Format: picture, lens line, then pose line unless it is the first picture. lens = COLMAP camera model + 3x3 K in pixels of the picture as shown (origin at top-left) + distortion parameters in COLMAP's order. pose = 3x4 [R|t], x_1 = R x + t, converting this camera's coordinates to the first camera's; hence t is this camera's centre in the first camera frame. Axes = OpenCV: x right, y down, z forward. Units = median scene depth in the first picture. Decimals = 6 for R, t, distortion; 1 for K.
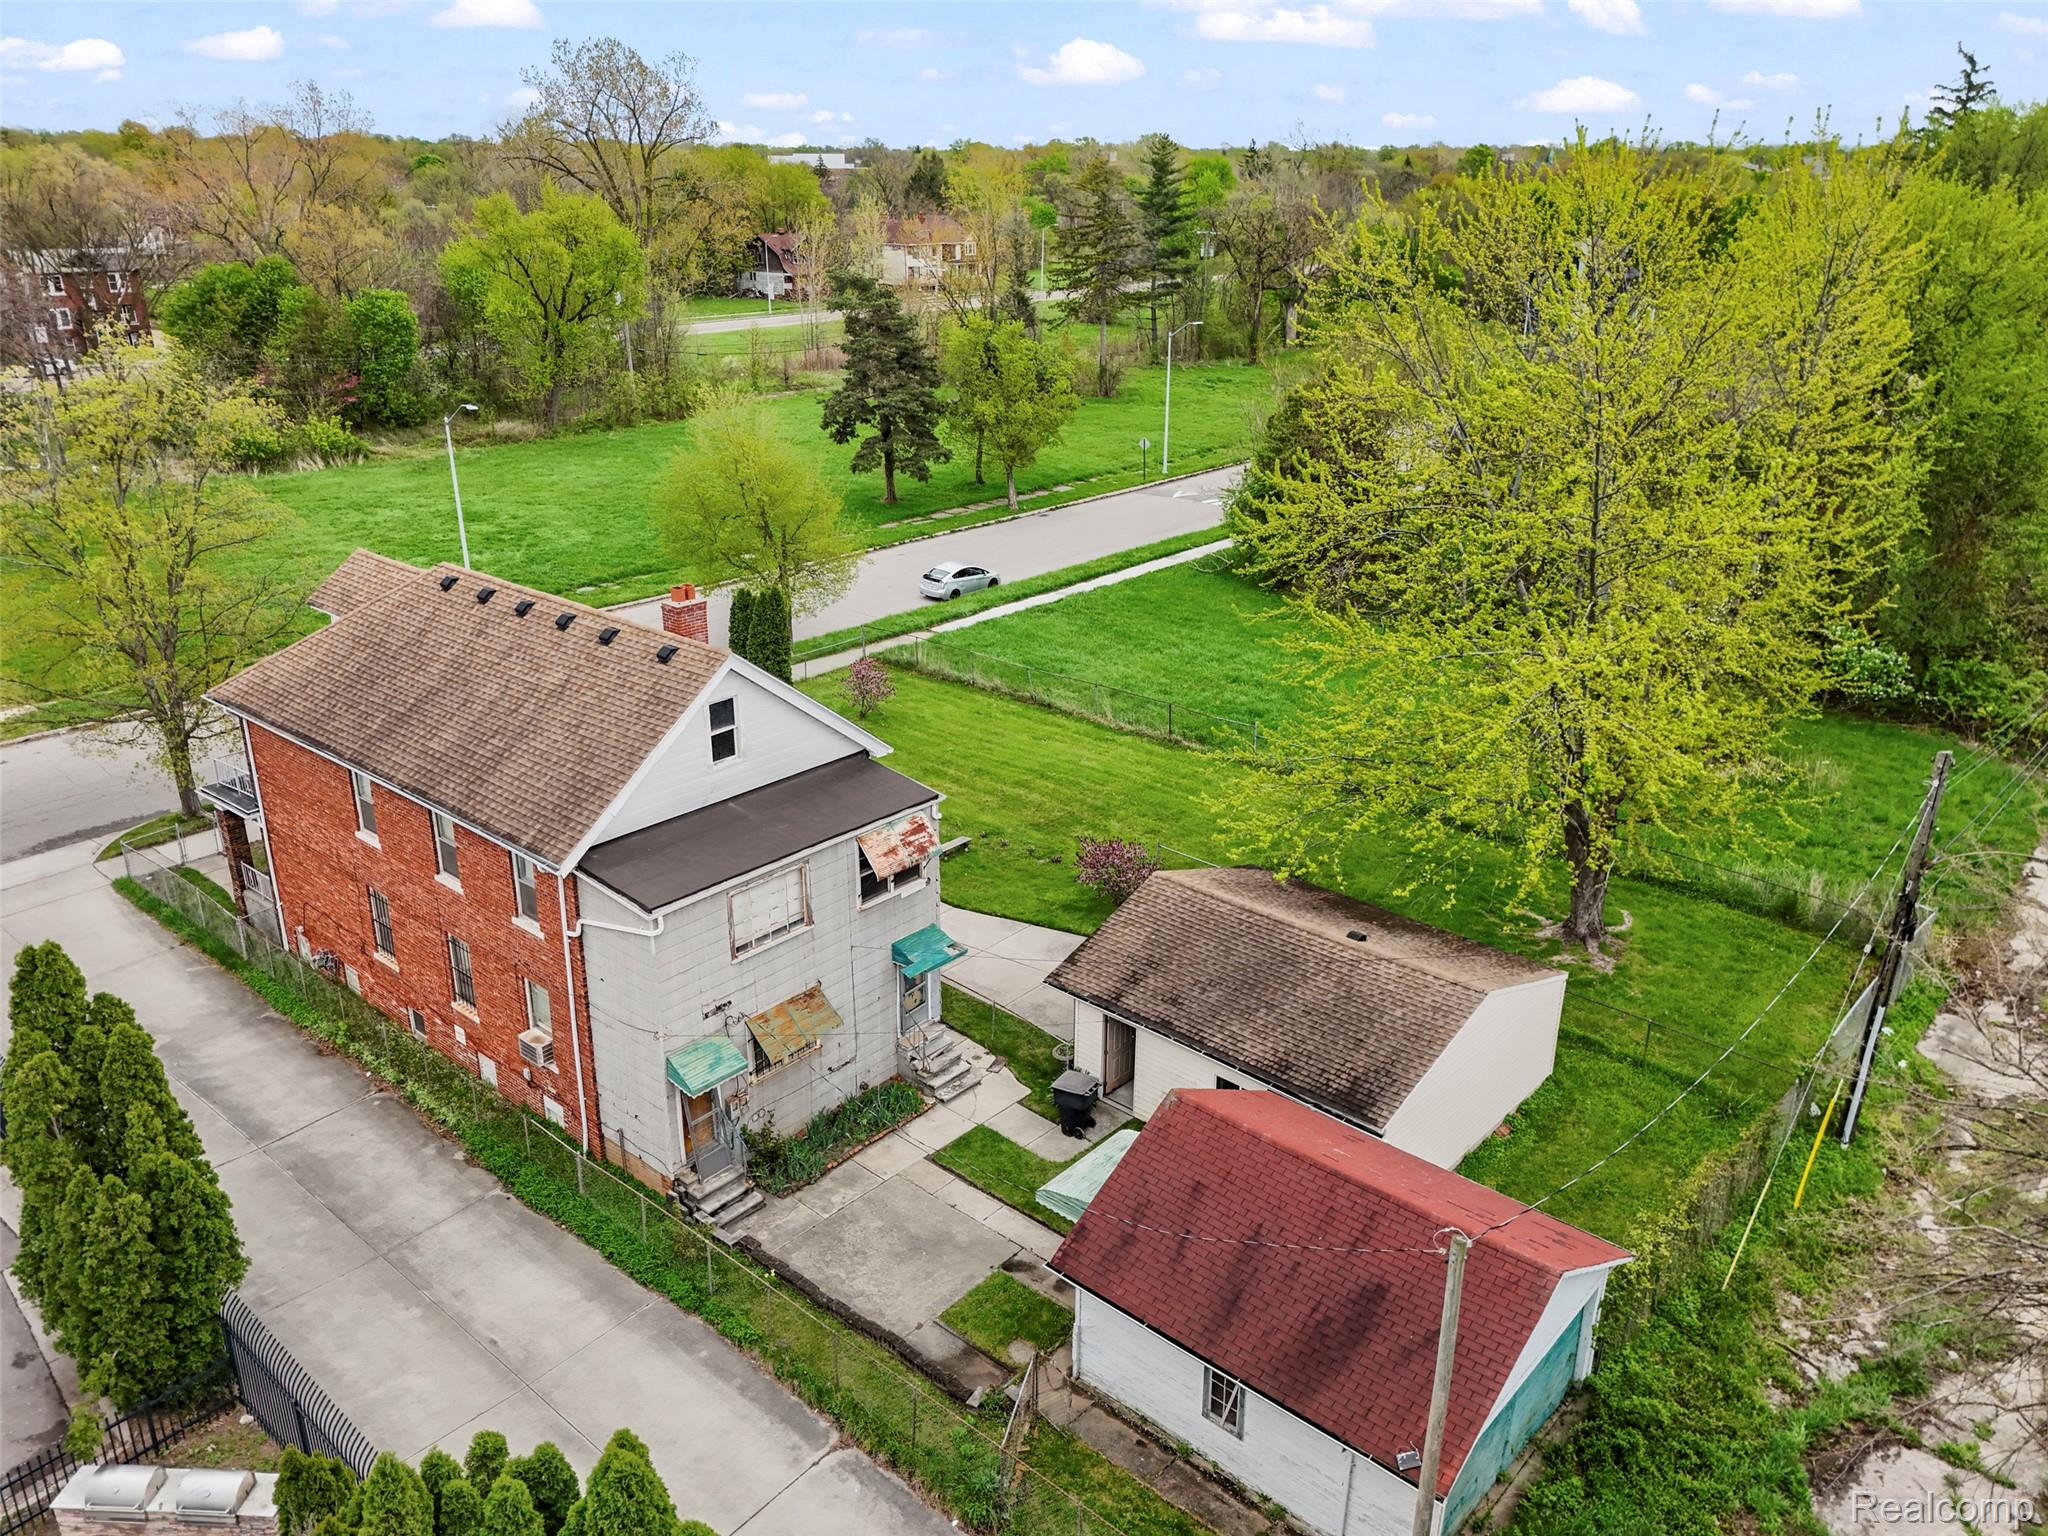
lens RADIAL K [[1521.3, 0, 1016.1], [0, 1521.3, 765.4], [0, 0, 1]] dist [0.078384, -0.075440]
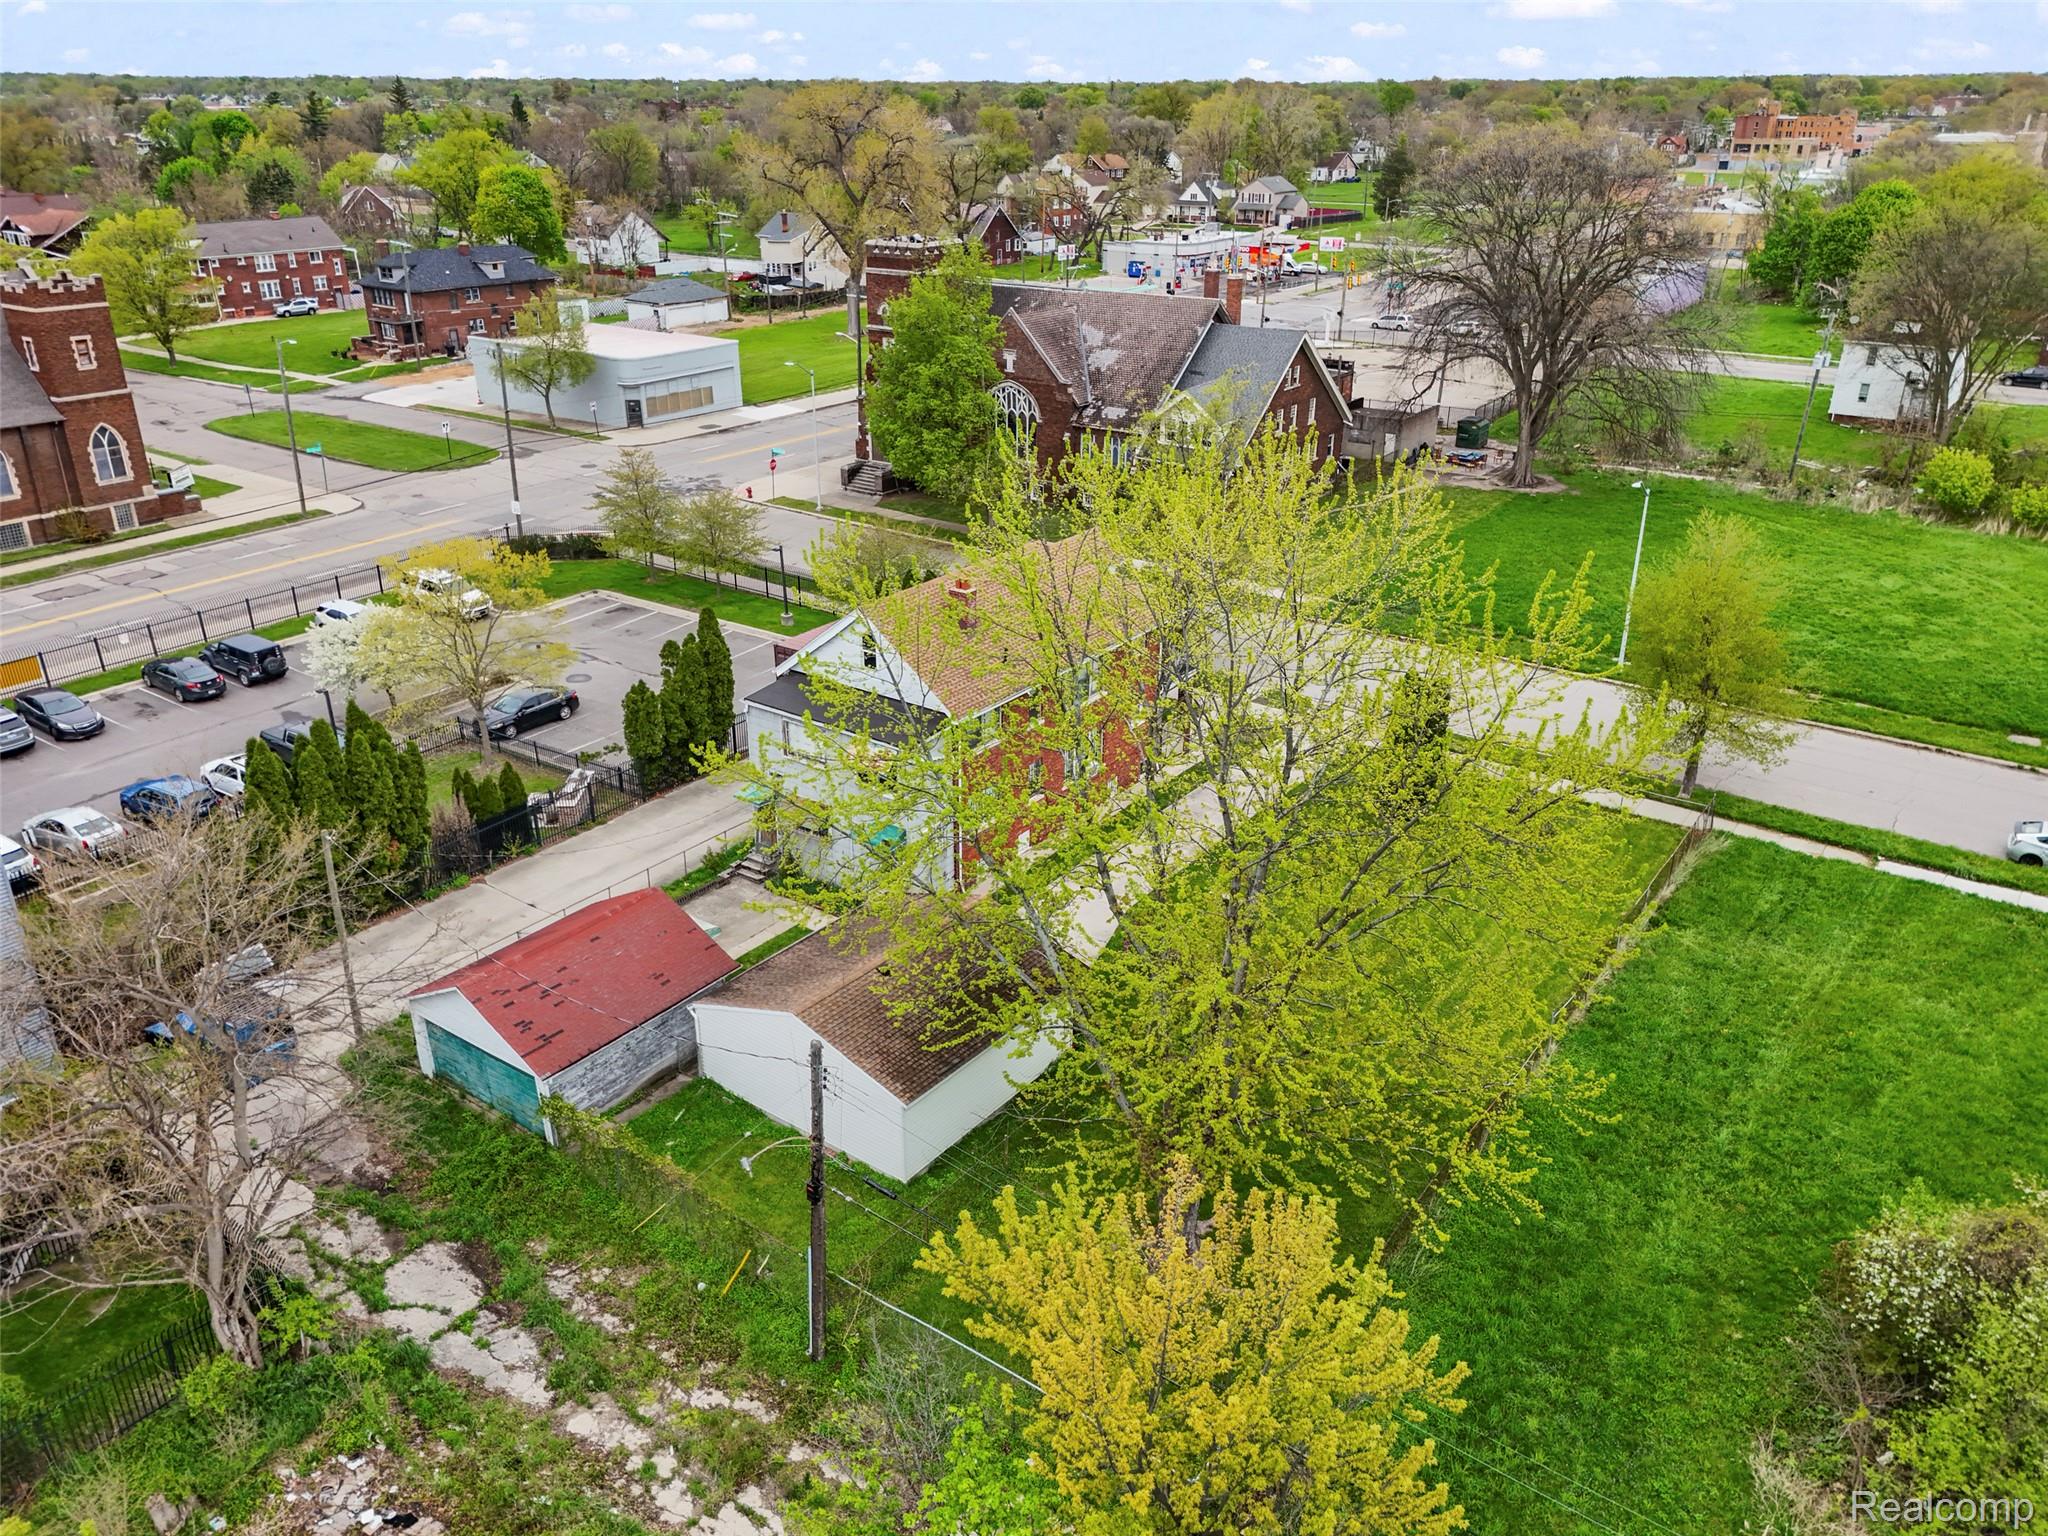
lens RADIAL K [[1521.3, 0, 1016.1], [0, 1521.3, 765.4], [0, 0, 1]] dist [0.078384, -0.075440]
pose [[0.087261, 0.392841, -0.915457, 1.426758], [-0.362674, 0.868426, 0.338090, -0.546456], [0.927822, 0.302510, 0.218253, 0.814869]]
